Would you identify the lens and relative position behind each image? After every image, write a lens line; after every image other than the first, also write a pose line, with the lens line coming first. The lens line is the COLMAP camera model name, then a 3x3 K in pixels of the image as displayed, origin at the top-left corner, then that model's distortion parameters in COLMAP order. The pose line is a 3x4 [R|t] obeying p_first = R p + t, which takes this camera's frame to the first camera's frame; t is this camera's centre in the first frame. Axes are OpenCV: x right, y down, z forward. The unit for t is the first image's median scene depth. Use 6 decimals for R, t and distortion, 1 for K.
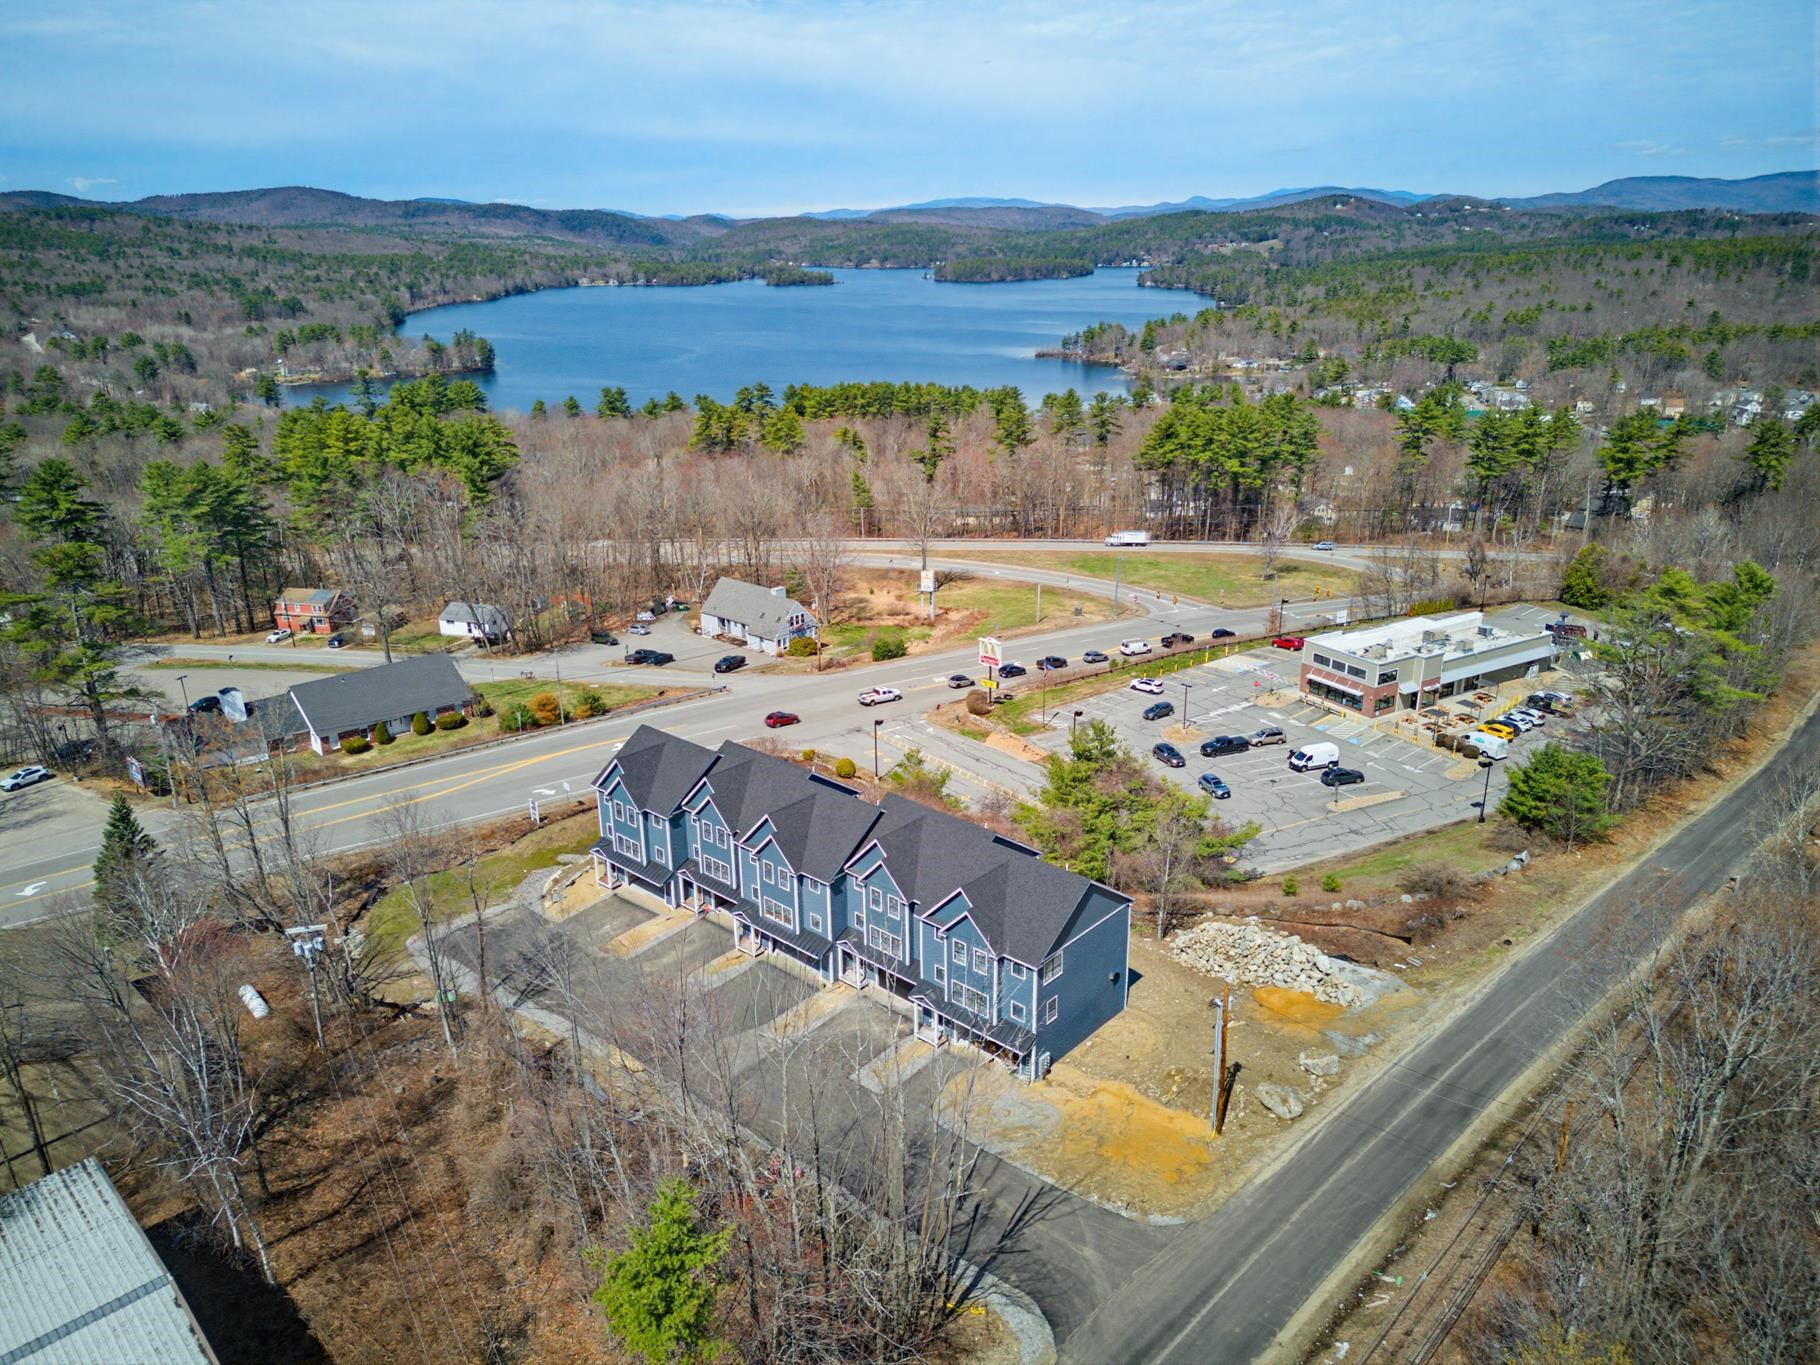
lens RADIAL K [[1262.0, 0, 910.0], [0, 1262.0, 682.5], [0, 0, 1]] dist [0.089734, -0.106706]
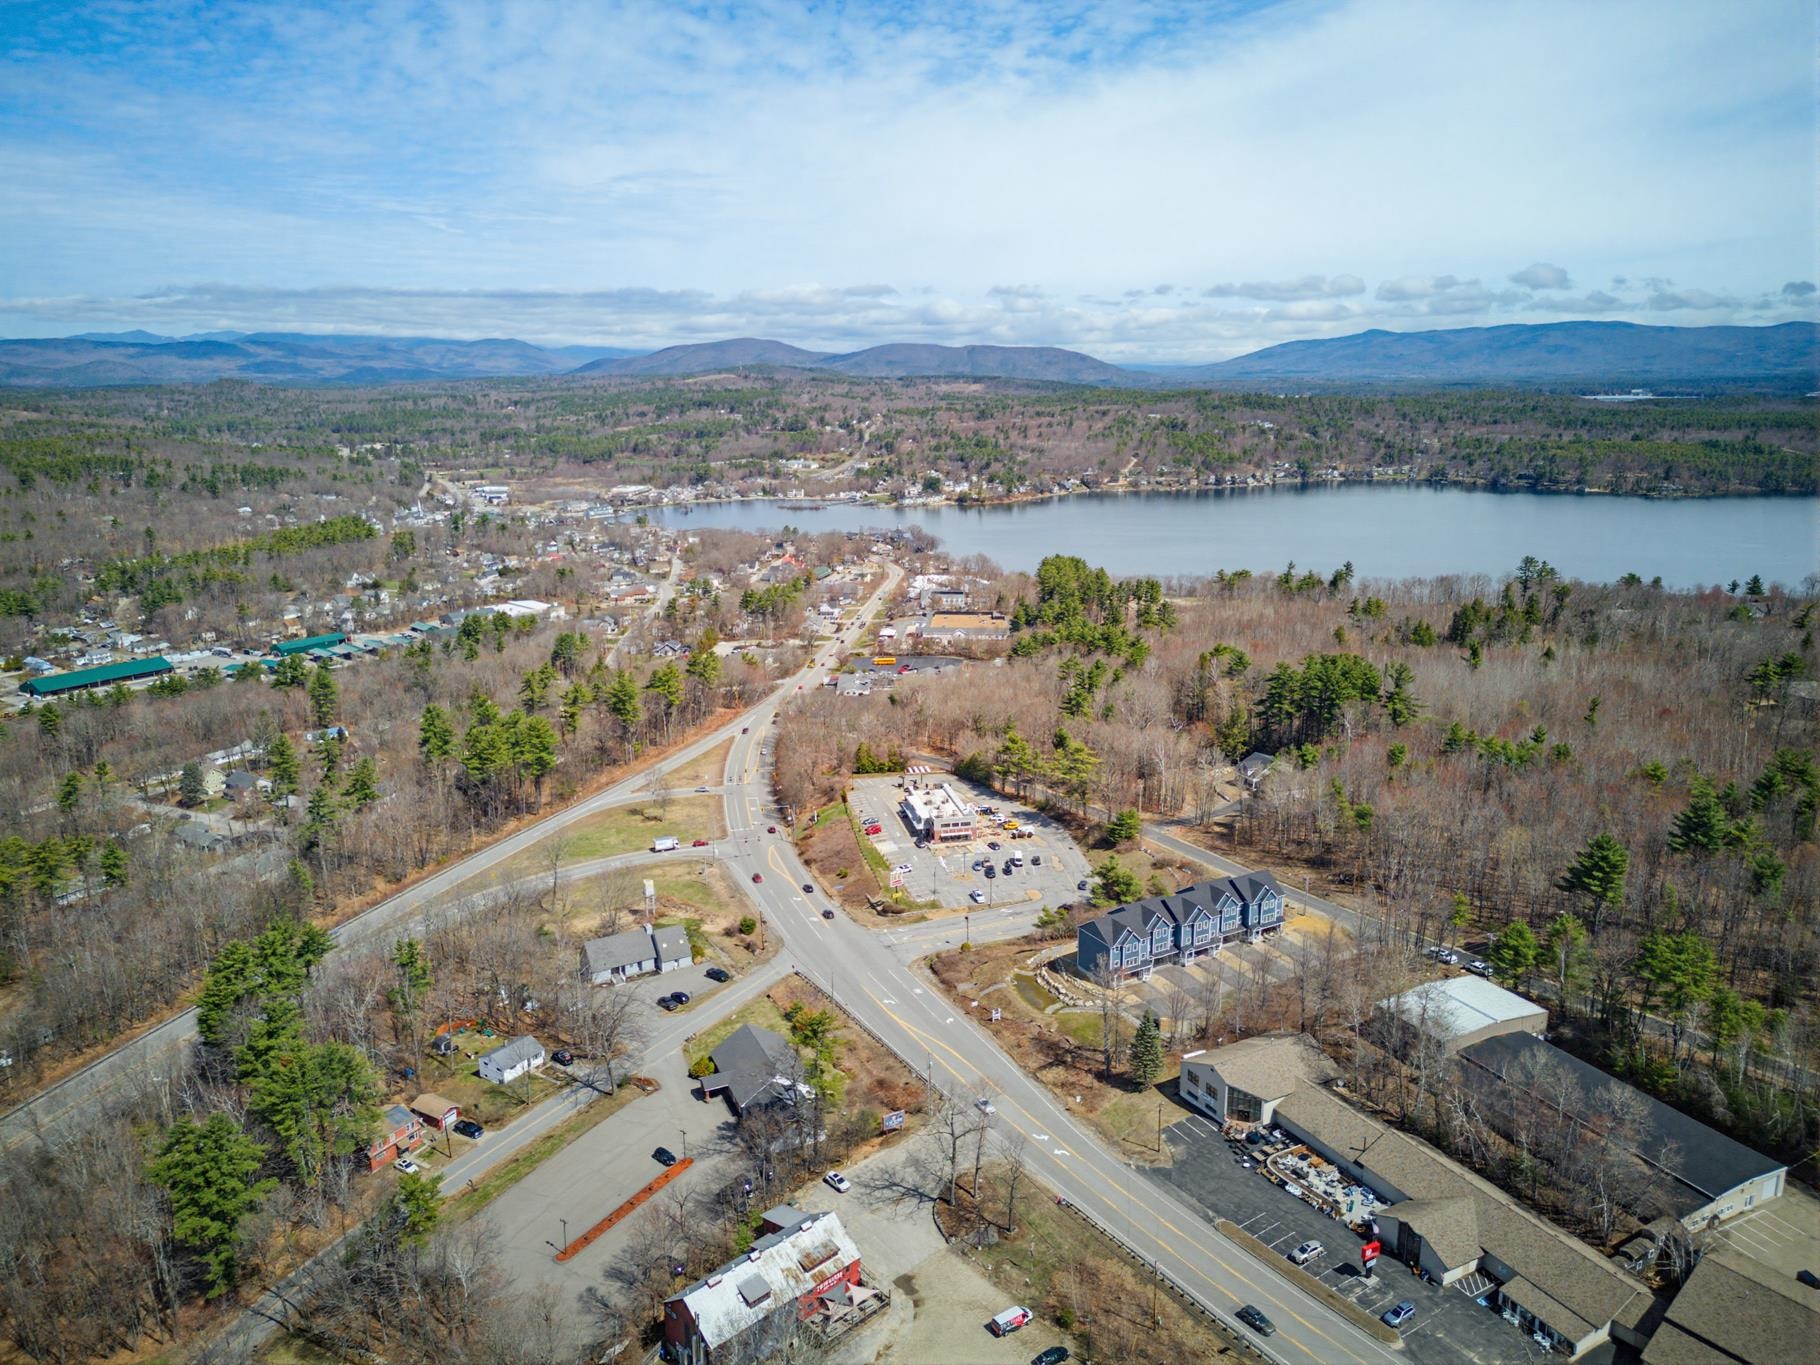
lens RADIAL K [[1262.0, 0, 910.0], [0, 1262.0, 682.5], [0, 0, 1]] dist [0.089734, -0.106706]
pose [[0.306856, -0.207700, 0.928817, -0.866637], [0.320937, 0.941321, 0.104467, -0.261861], [-0.896013, 0.266036, 0.355509, 0.141966]]
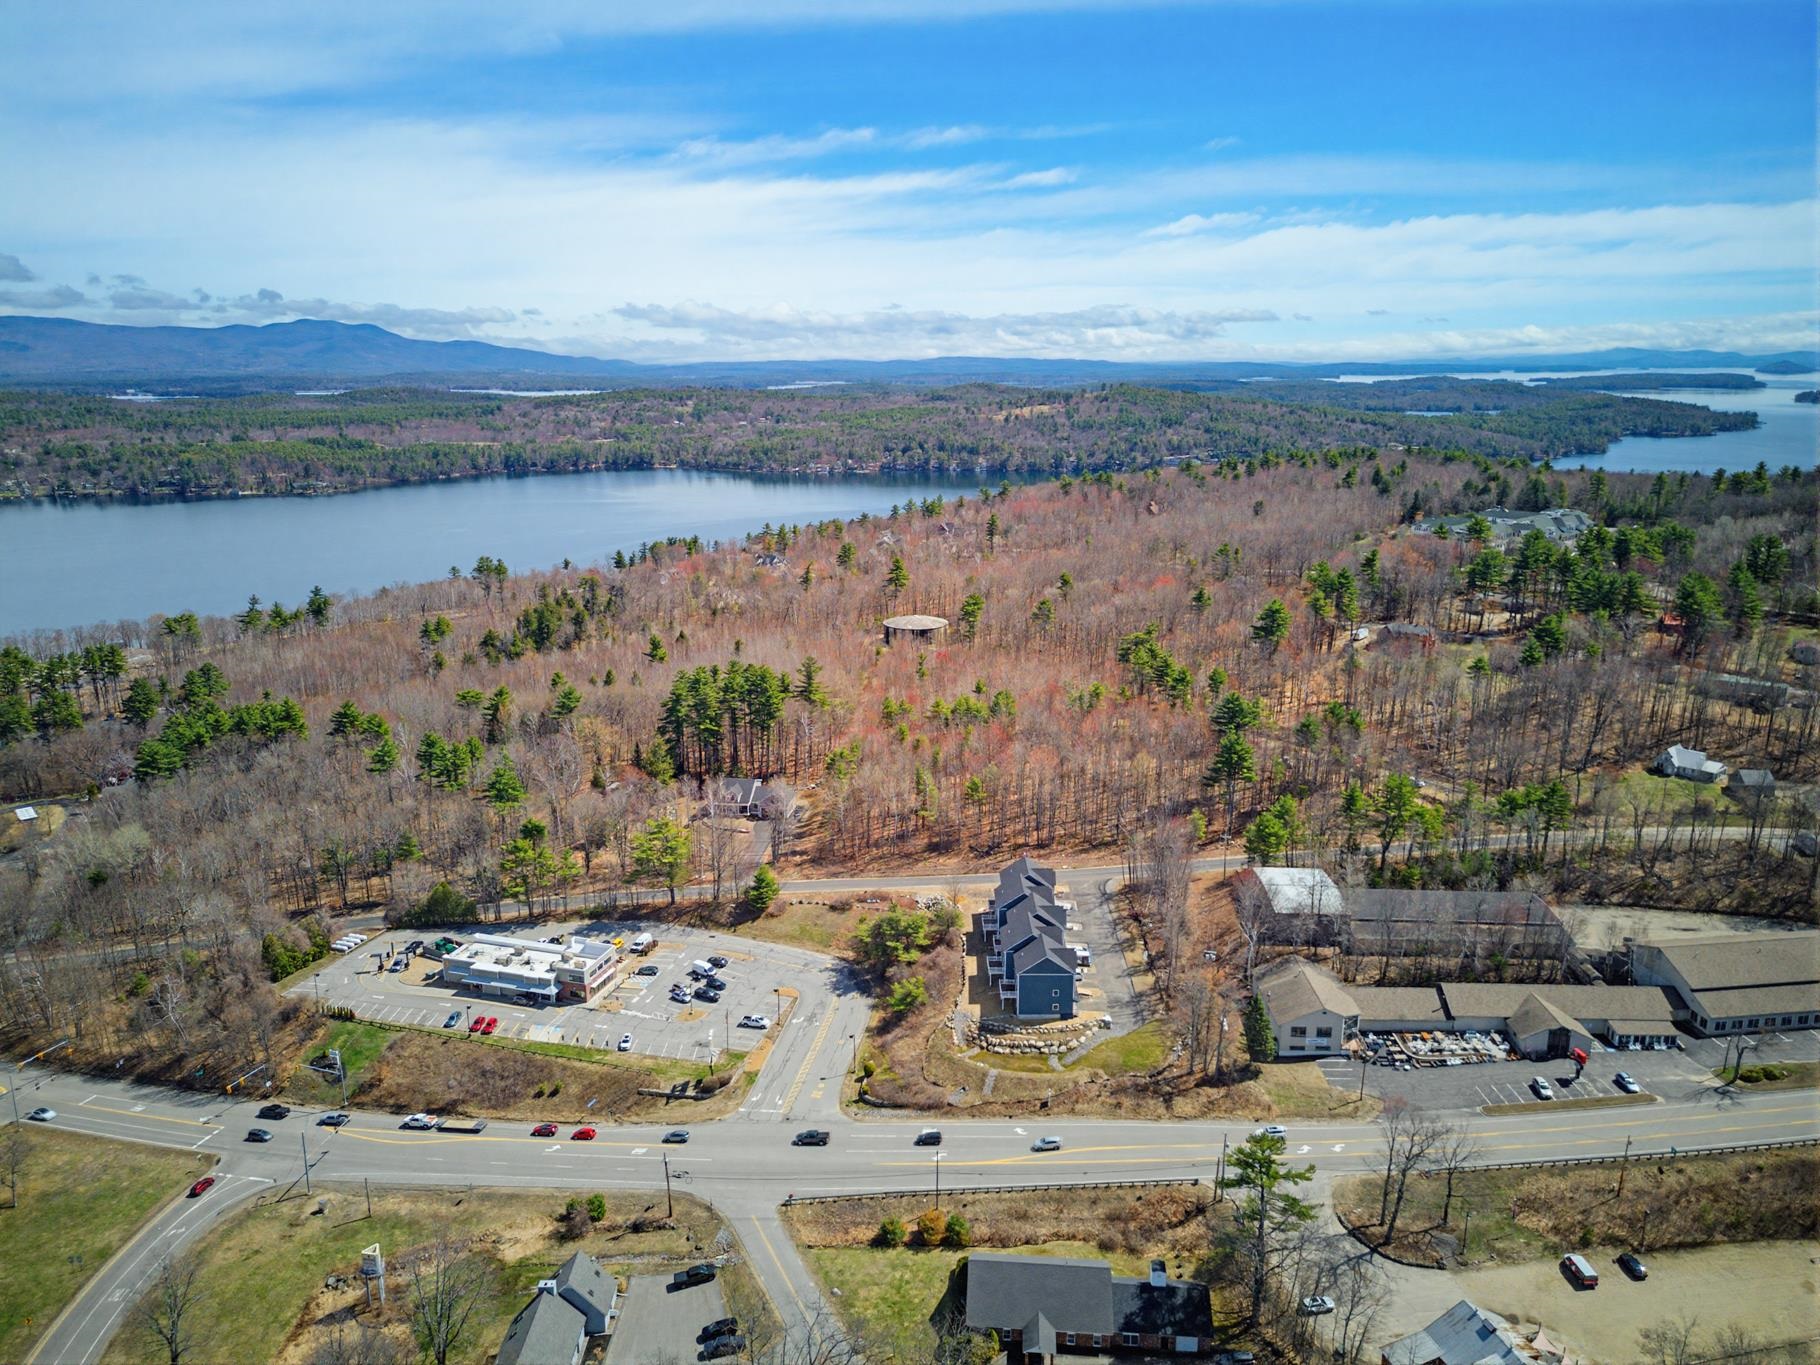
lens RADIAL K [[1273.6, 0, 927.5], [0, 1273.6, 687.0], [0, 0, 1]] dist [0.045761, -0.042745]
pose [[-0.674749, -0.158838, 0.720753, -0.571952], [0.265282, 0.859107, 0.437677, -0.504755], [-0.688723, 0.486525, -0.537544, 0.783175]]
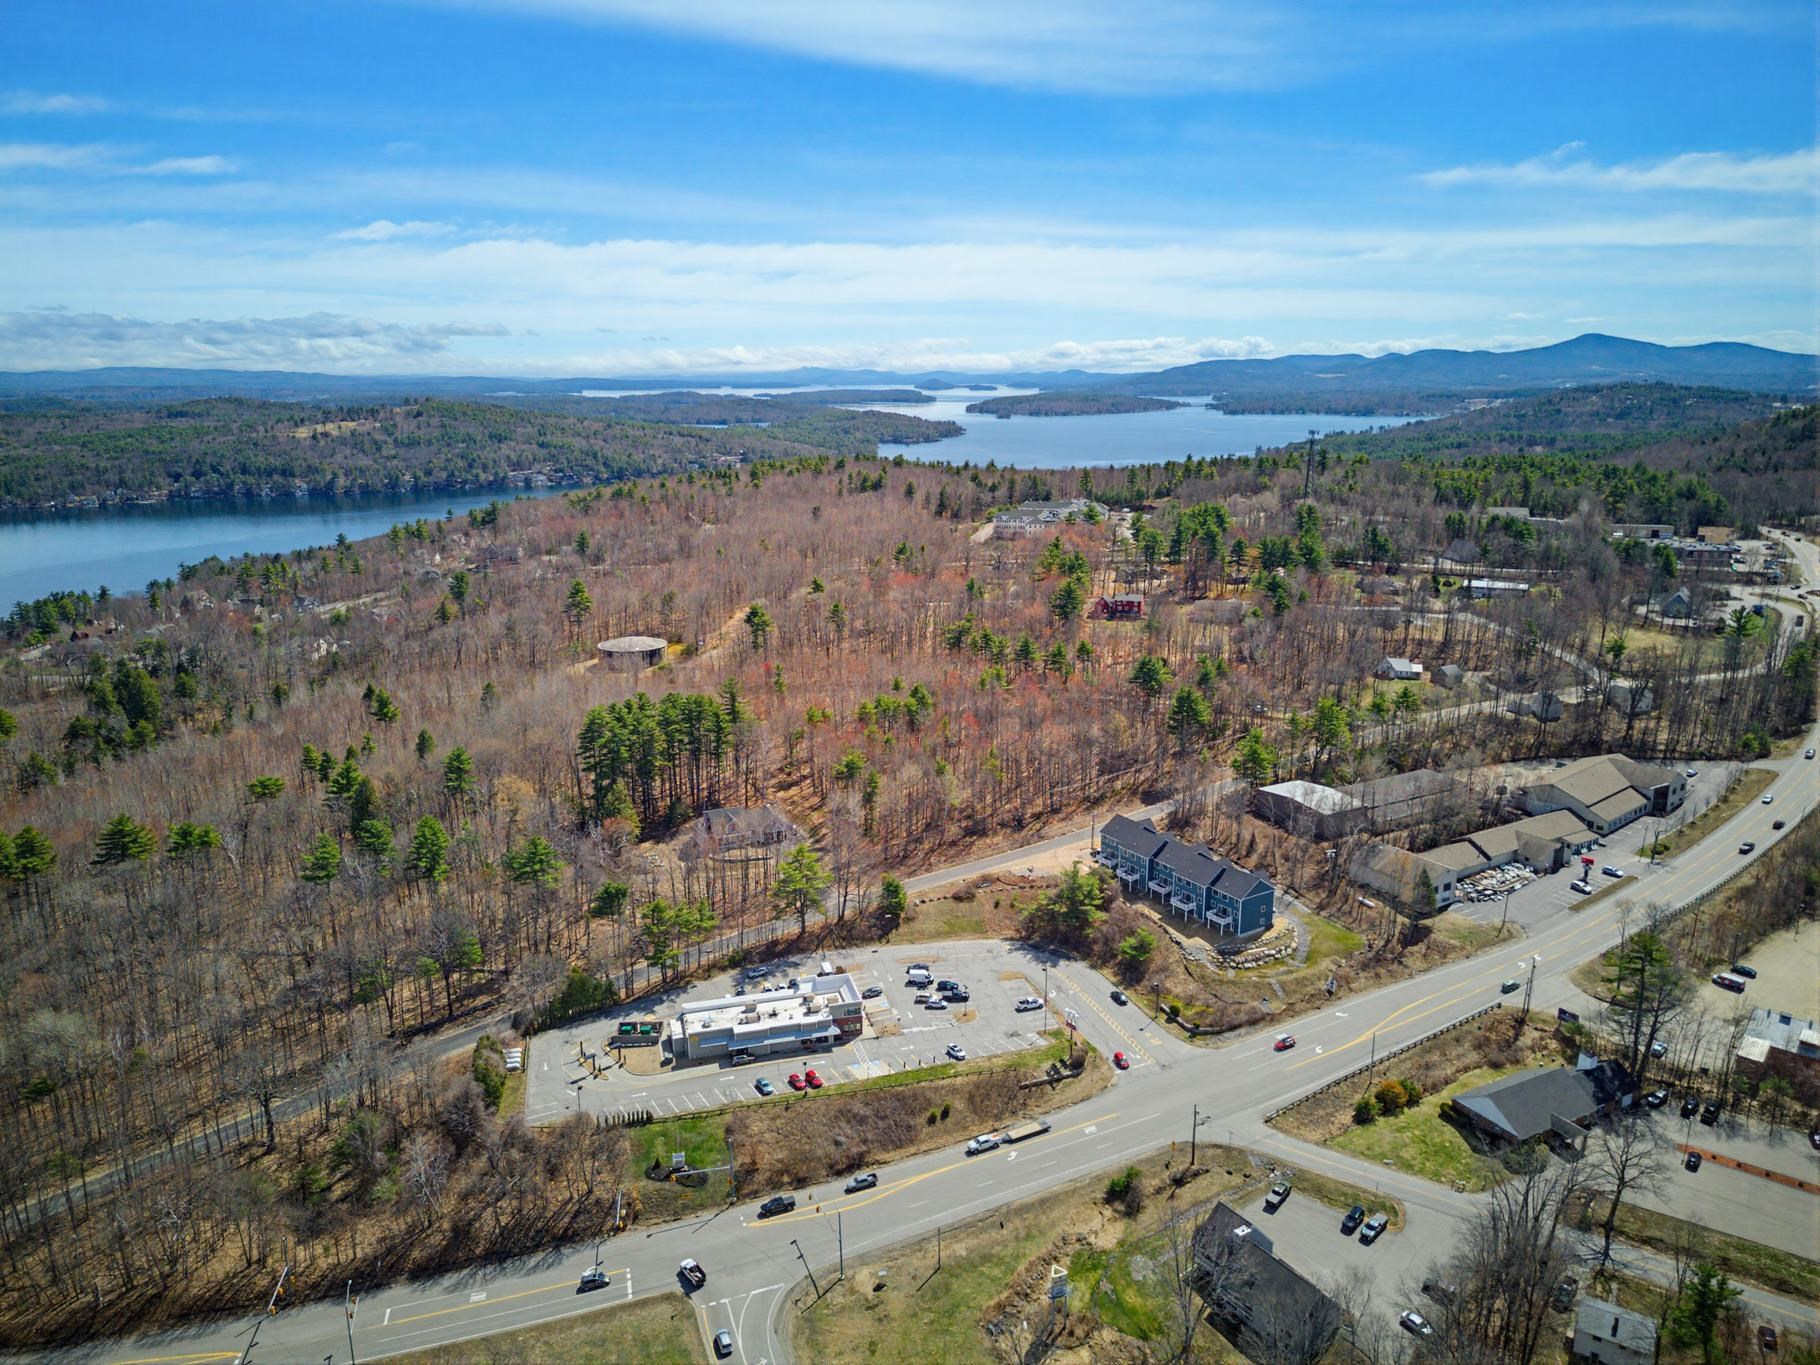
lens RADIAL K [[1273.6, 0, 927.5], [0, 1273.6, 687.0], [0, 0, 1]] dist [0.045761, -0.042745]
pose [[-0.967358, -0.037797, 0.250580, -0.057552], [0.105813, 0.838246, 0.534928, -0.635888], [-0.230266, 0.543981, -0.806884, 1.125213]]
